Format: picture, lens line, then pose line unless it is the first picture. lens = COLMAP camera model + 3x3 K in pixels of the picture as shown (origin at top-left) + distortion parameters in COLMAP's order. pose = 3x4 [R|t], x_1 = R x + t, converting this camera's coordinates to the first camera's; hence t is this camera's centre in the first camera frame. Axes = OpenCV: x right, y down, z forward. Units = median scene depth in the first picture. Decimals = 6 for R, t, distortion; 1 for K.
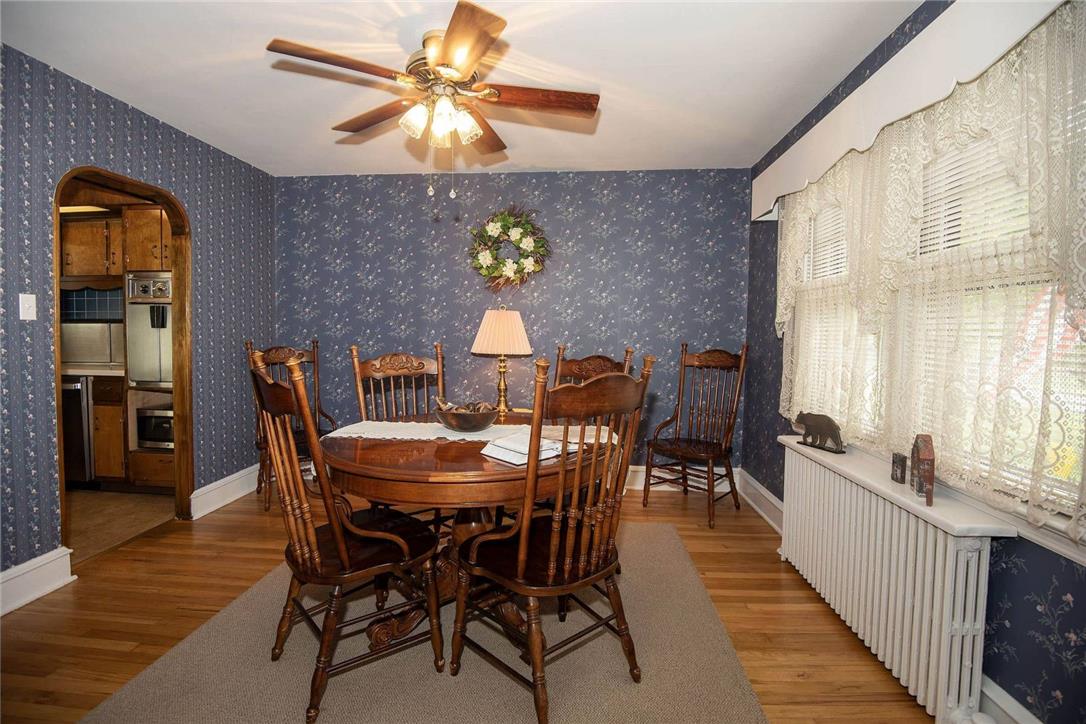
lens RADIAL K [[500.6, 0, 549.6], [0, 500.6, 356.3], [0, 0, 1]] dist [-0.004014, -0.019920]
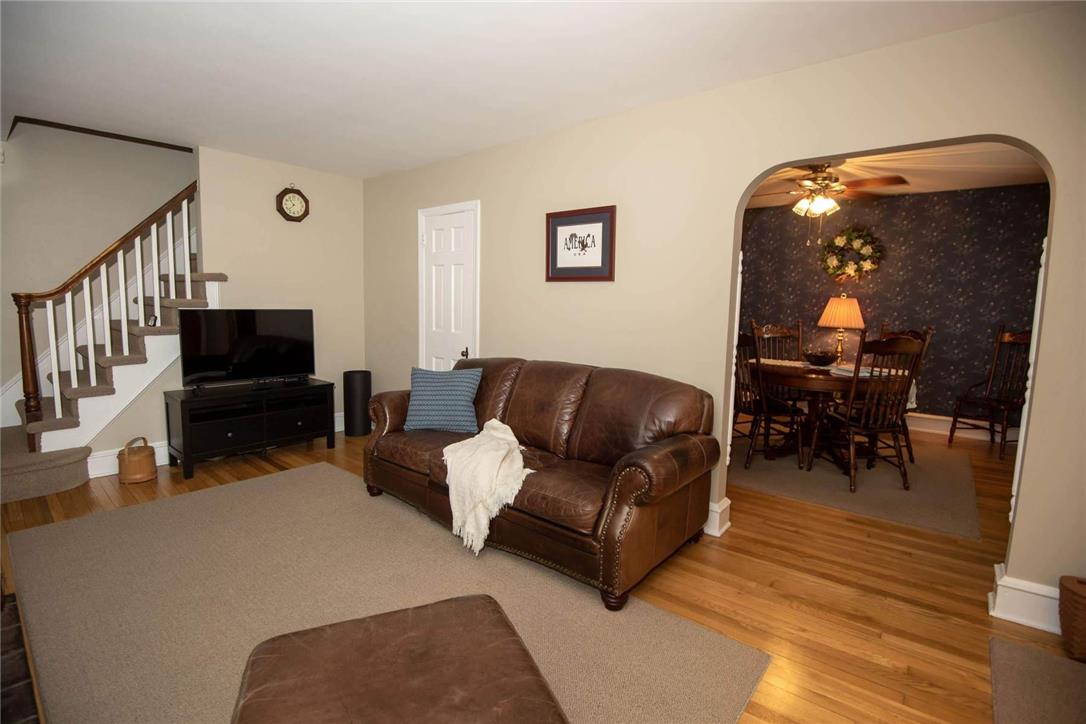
lens RADIAL K [[500.6, 0, 549.6], [0, 500.6, 356.3], [0, 0, 1]] dist [-0.004014, -0.019920]
pose [[0.818134, 0.068209, -0.570968, 0.046486], [-0.036090, 0.997073, 0.067400, 0.011475], [0.573894, -0.034536, 0.818201, -0.679518]]
